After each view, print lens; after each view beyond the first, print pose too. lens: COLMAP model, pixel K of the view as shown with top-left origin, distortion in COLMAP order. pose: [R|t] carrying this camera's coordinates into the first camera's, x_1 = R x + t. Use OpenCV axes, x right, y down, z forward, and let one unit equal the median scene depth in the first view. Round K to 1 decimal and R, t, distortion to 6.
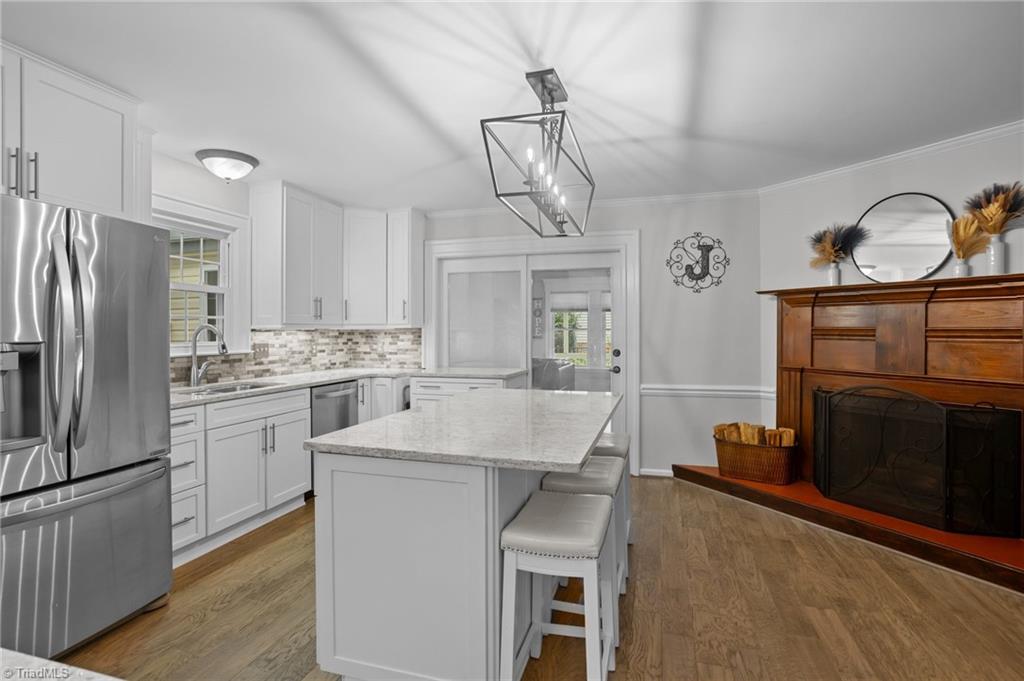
lens RADIAL K [[503.3, 0, 501.1], [0, 503.3, 337.8], [0, 0, 1]] dist [-0.019687, 0.004787]
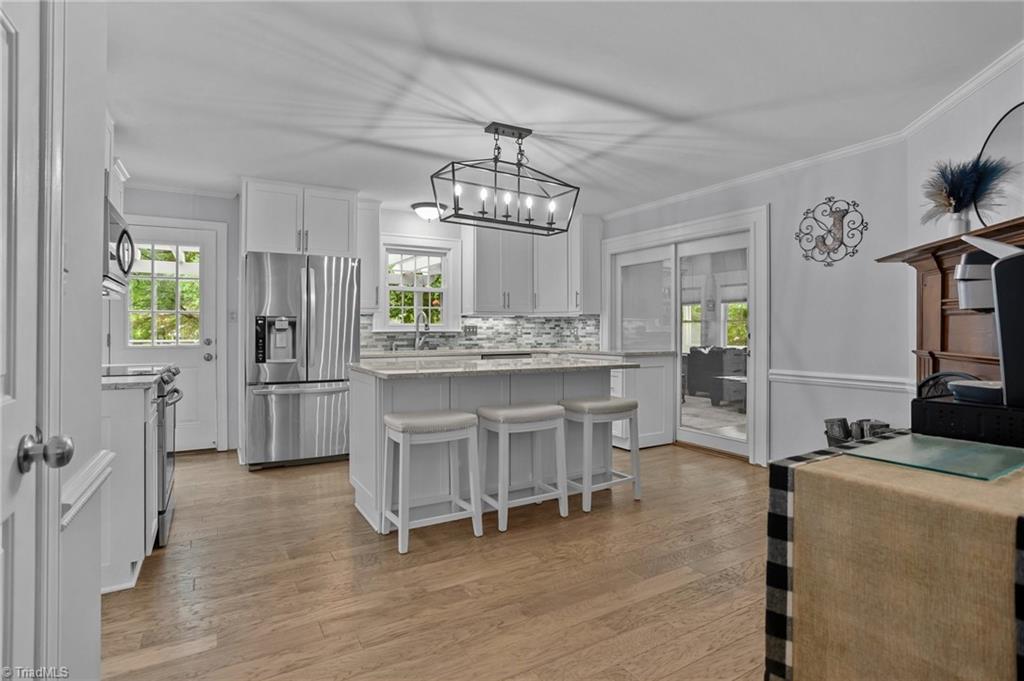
lens RADIAL K [[503.3, 0, 507.6], [0, 503.3, 334.1], [0, 0, 1]] dist [-0.019687, 0.004787]
pose [[0.742826, 0.007872, -0.669438, 0.544940], [-0.010456, 0.999945, 0.000157, 0.032303], [0.669403, 0.006883, 0.742868, -0.013959]]
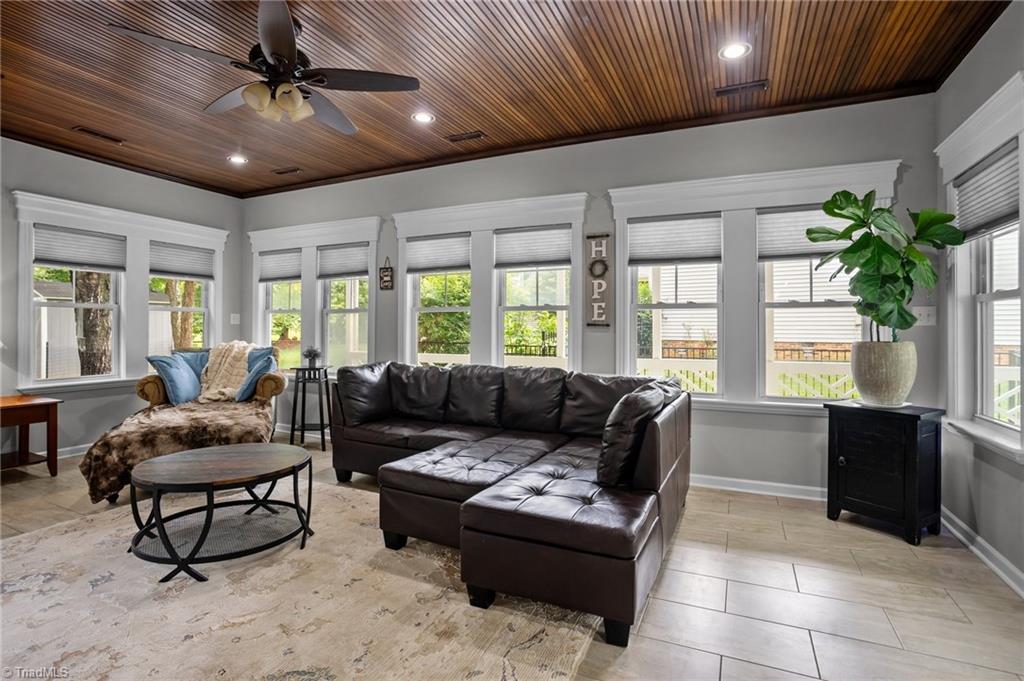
lens RADIAL K [[503.3, 0, 512.8], [0, 503.3, 333.1], [0, 0, 1]] dist [-0.019687, 0.004787]
pose [[0.993267, 0.006808, -0.115645, 0.110201], [-0.007063, 0.999973, -0.001797, 0.017930], [0.115630, 0.002602, 0.993289, 1.223083]]
